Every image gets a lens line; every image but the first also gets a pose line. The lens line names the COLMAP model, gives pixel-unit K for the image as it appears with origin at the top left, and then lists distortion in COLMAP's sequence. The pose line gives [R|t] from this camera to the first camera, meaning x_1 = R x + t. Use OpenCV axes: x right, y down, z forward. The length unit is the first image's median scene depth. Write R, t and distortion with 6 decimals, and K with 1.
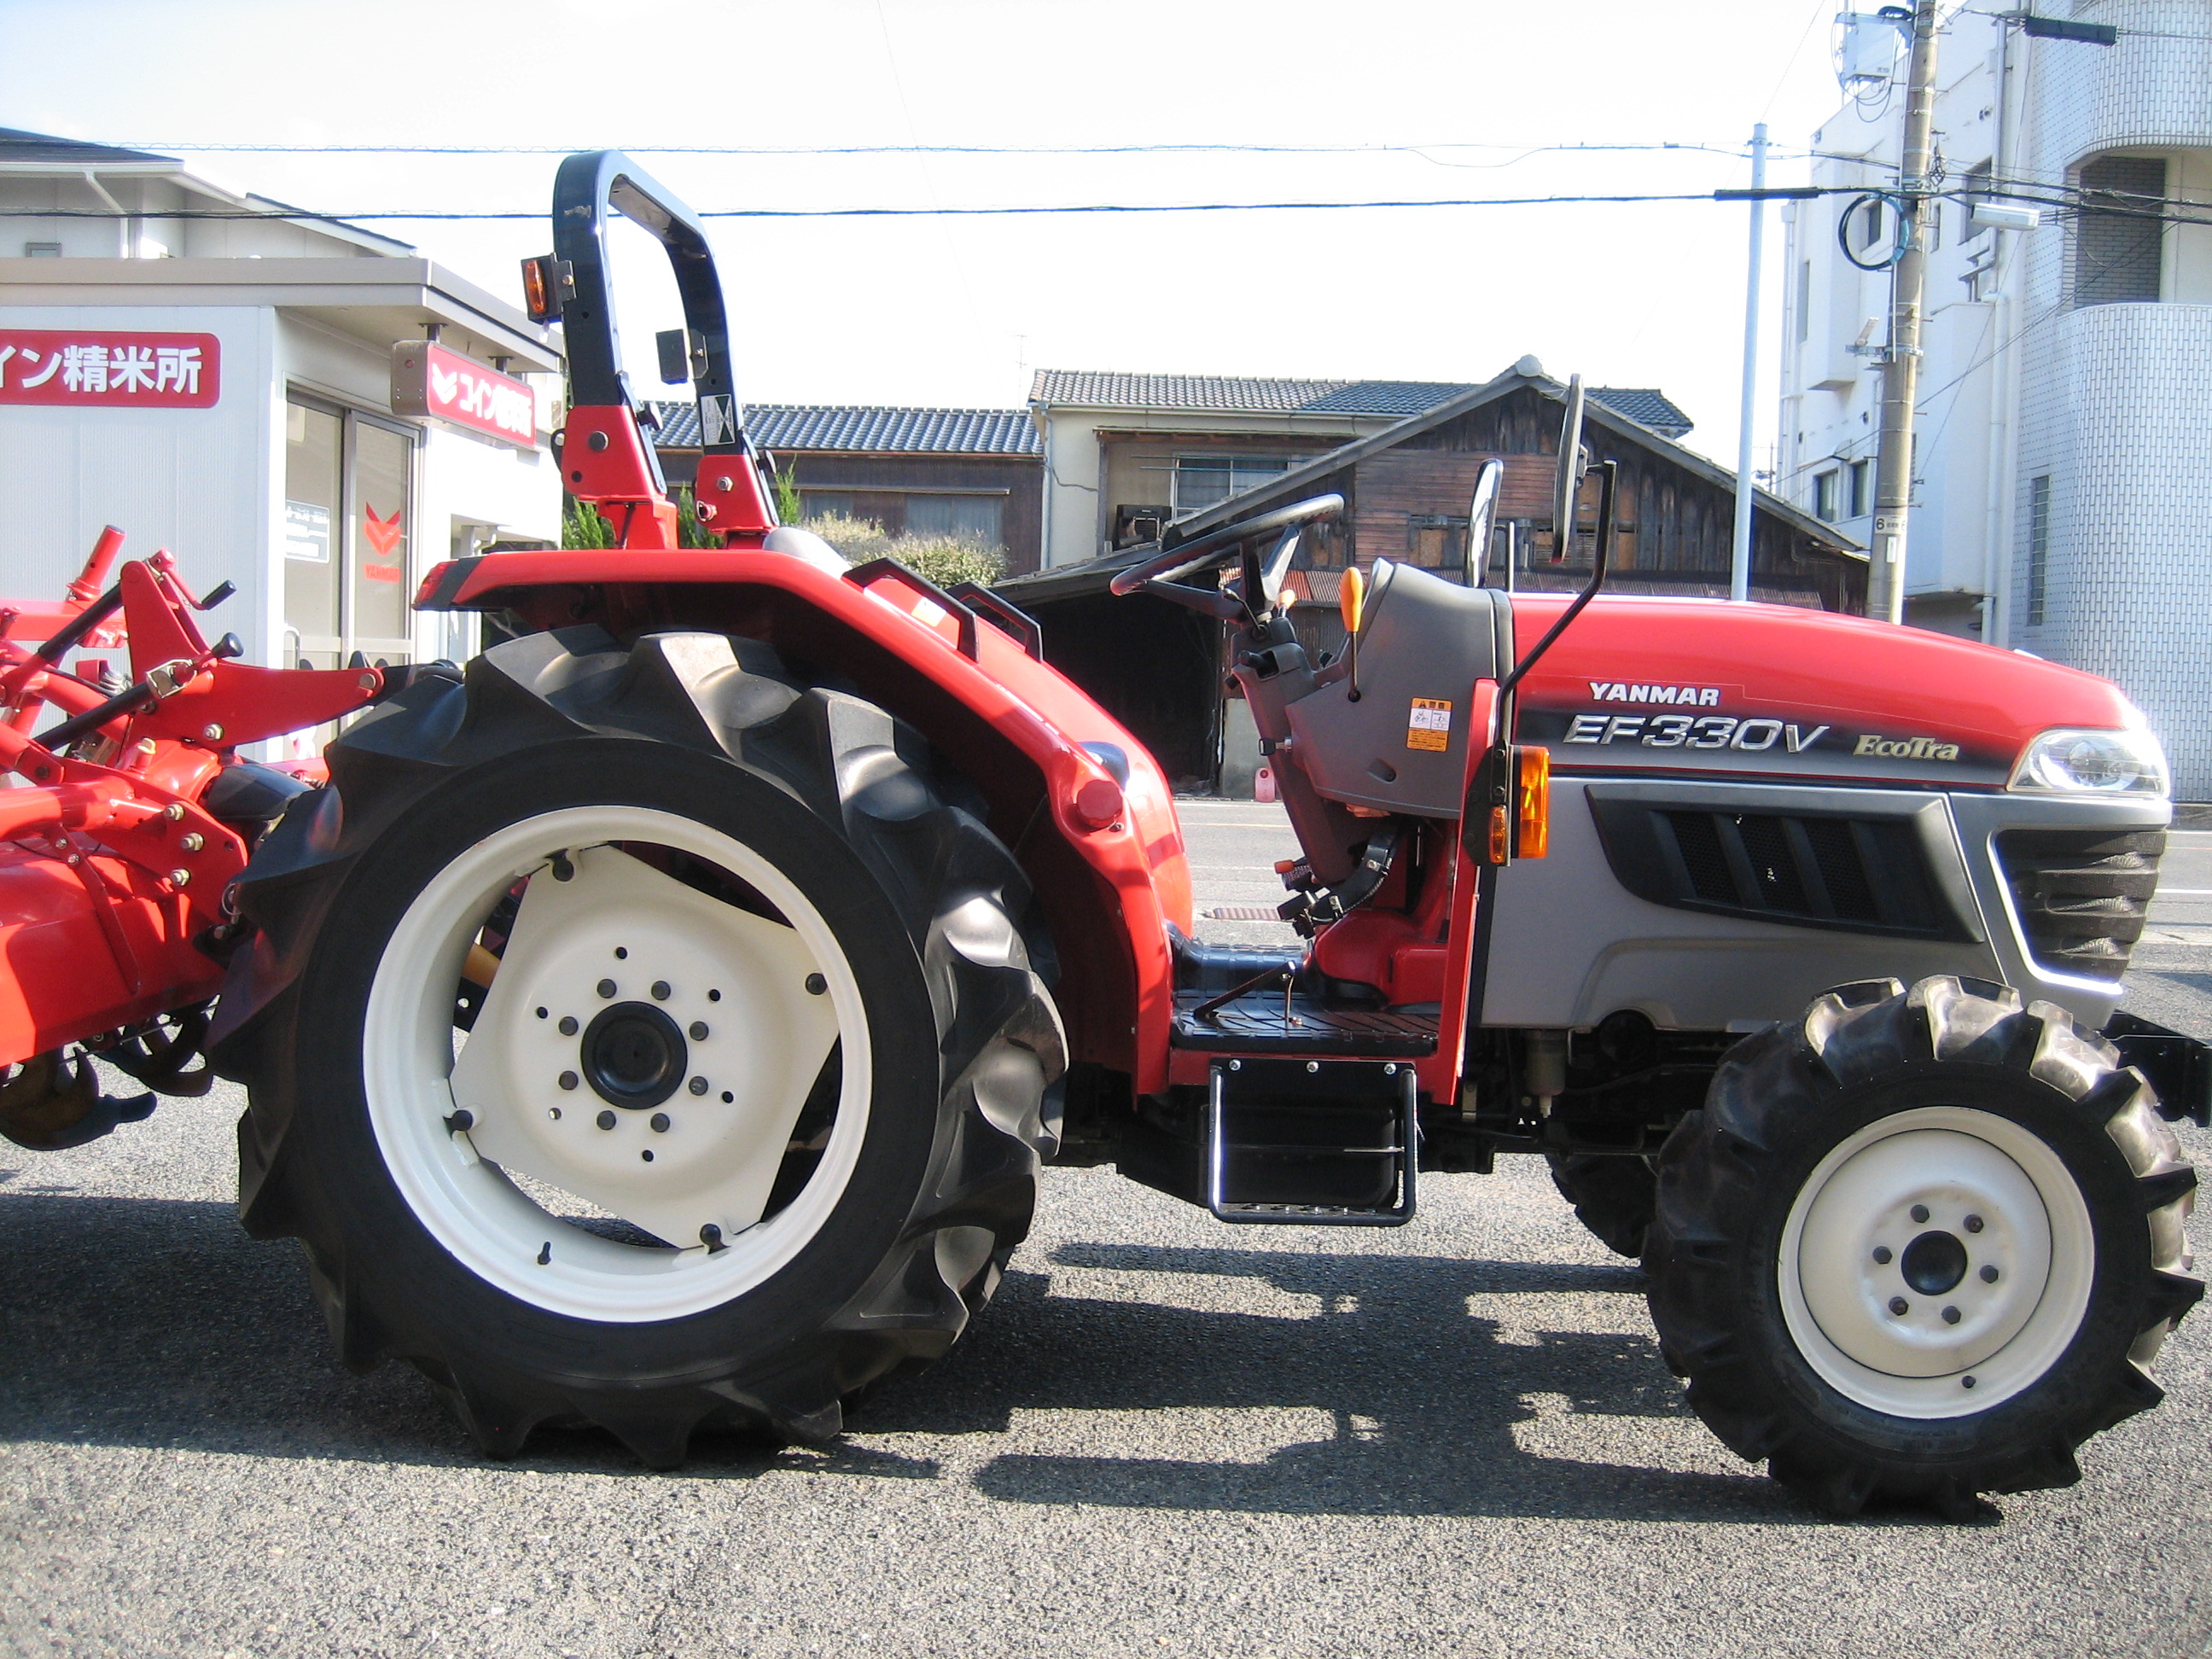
lens RADIAL K [[2289.6, 0, 1143.4], [0, 2289.6, 823.0], [0, 0, 1]] dist [-0.153016, 0.195272]
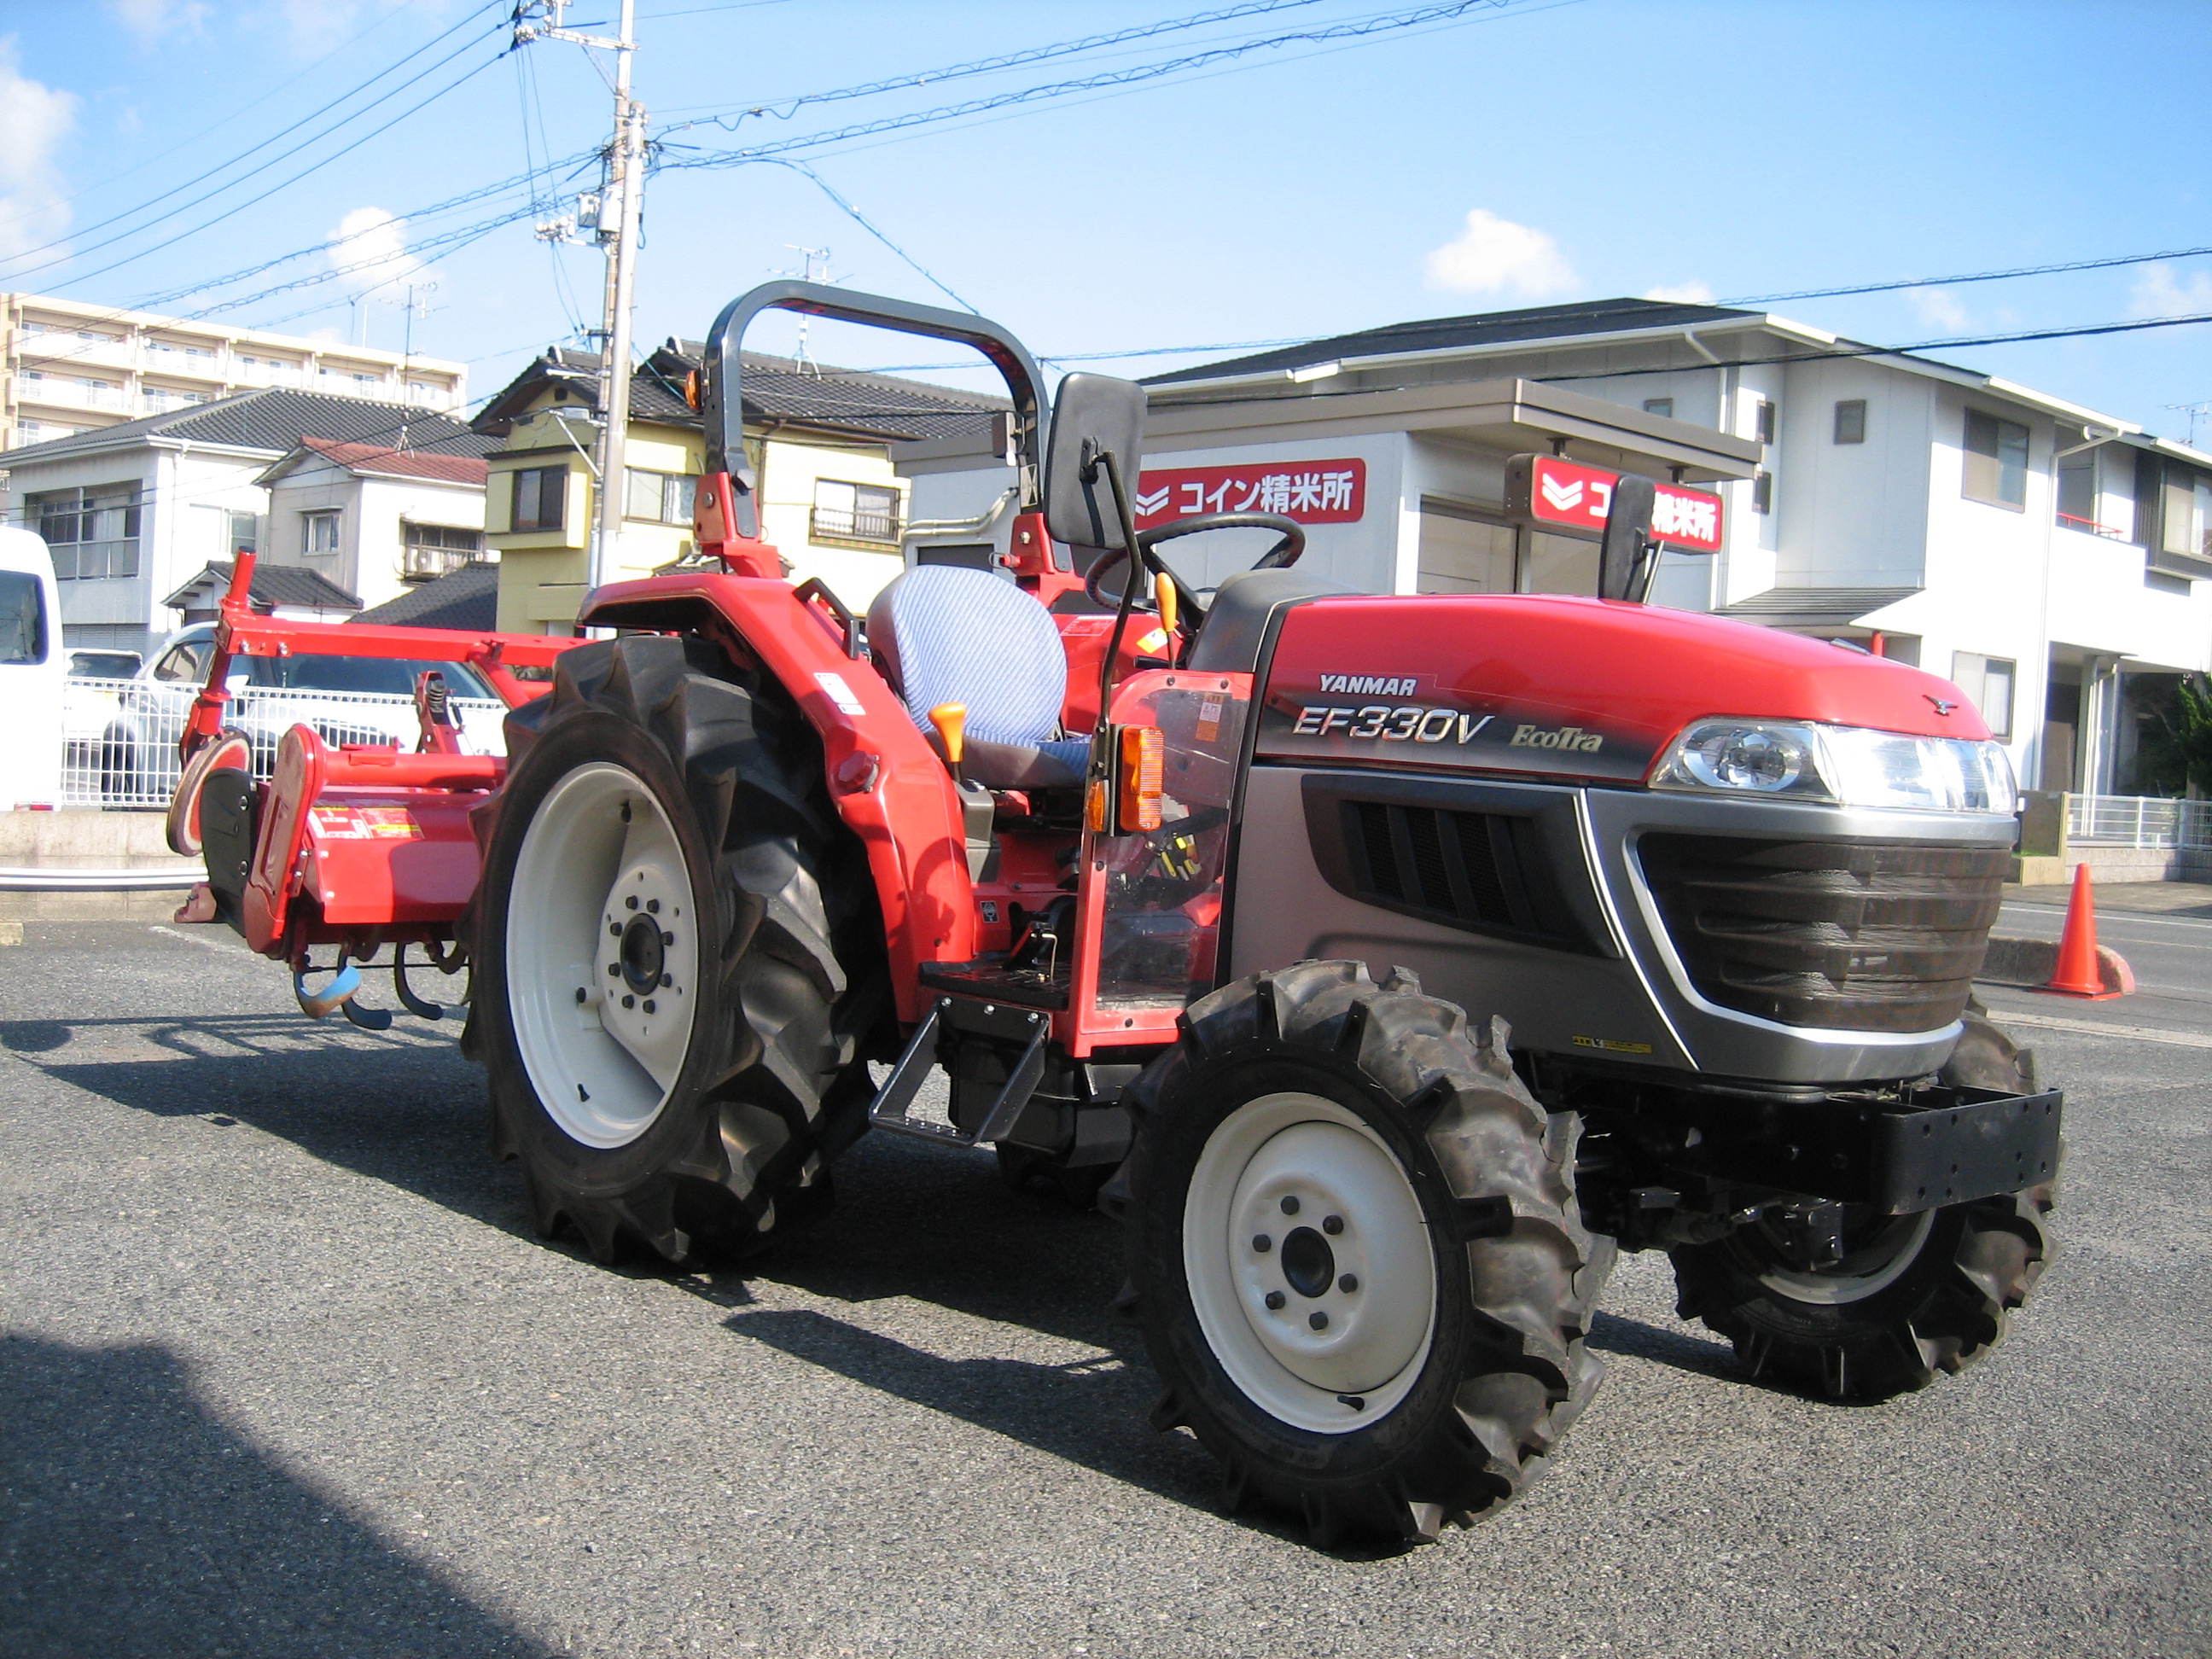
lens RADIAL K [[2289.6, 0, 1143.4], [0, 2289.6, 823.0], [0, 0, 1]] dist [-0.153016, 0.195272]
pose [[0.717846, 0.033238, -0.695408, 0.858146], [-0.077345, 0.996484, -0.032213, 0.043148], [0.691893, 0.076910, 0.717892, 0.224384]]
